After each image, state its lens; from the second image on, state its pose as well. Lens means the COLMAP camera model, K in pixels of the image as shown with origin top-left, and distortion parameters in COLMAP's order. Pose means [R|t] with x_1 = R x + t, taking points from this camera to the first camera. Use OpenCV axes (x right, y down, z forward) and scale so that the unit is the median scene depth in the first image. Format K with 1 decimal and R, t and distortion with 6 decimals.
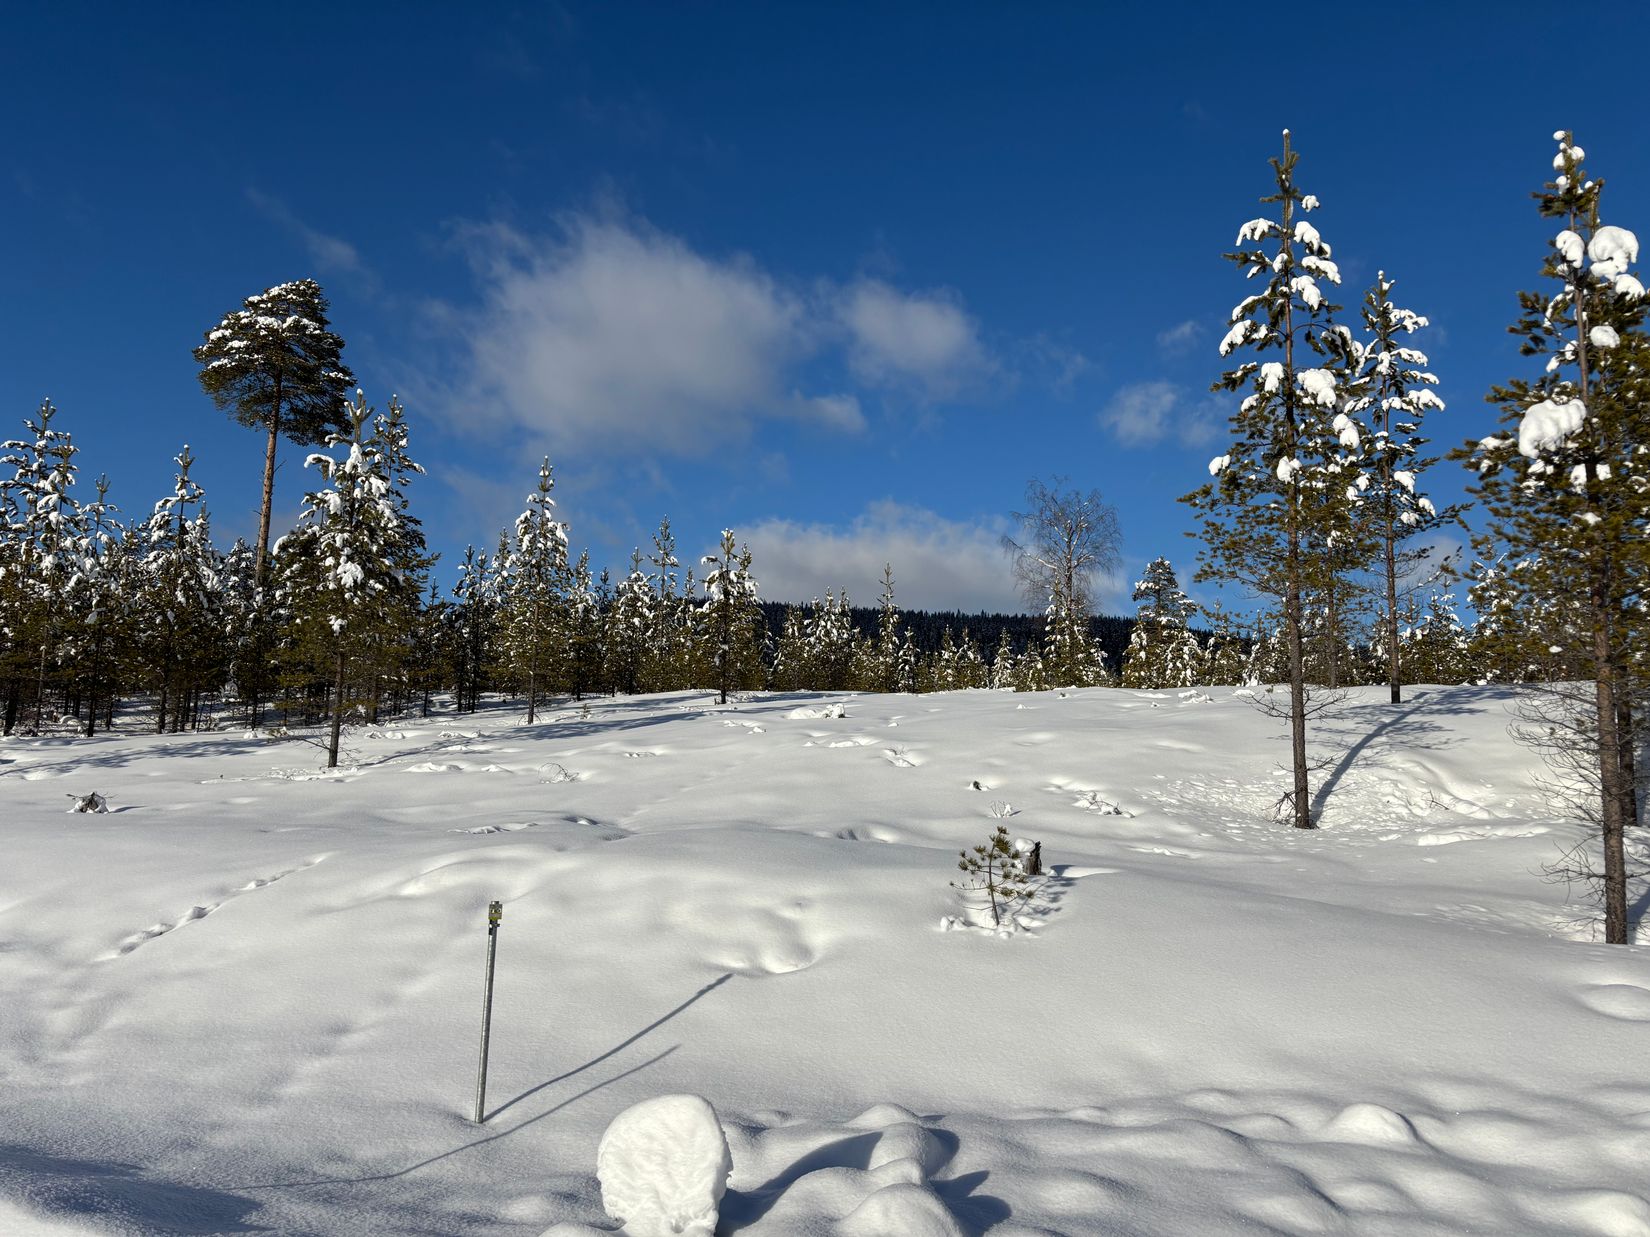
lens RADIAL K [[1256.8, 0, 825.0], [0, 1256.8, 586.4], [0, 0, 1]] dist [0.021182, -0.000895]
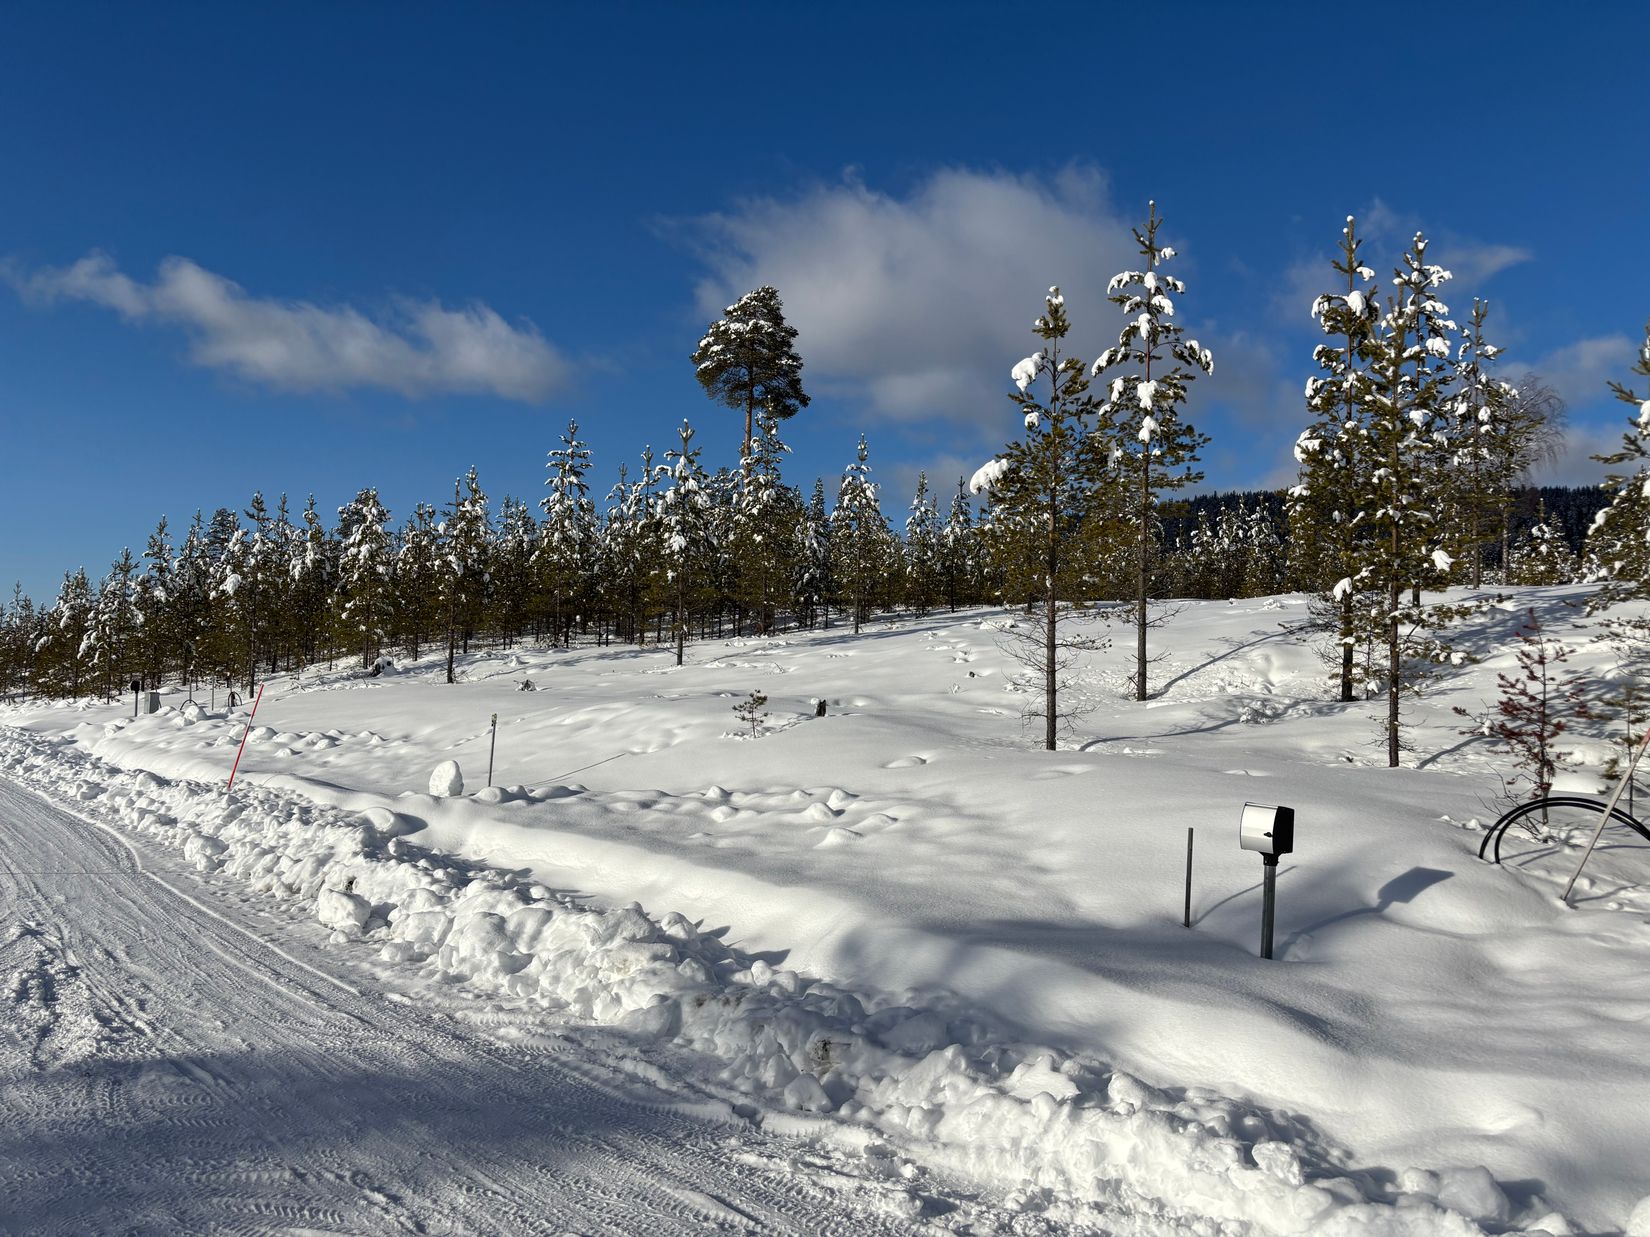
lens RADIAL K [[1236.2, 0, 833.7], [0, 1236.2, 612.4], [0, 0, 1]] dist [0.052790, -0.047798]
pose [[0.898174, -0.026448, -0.438843, 0.453188], [0.069417, 0.994199, 0.082158, -0.035618], [0.434124, -0.104256, 0.894800, -0.288528]]
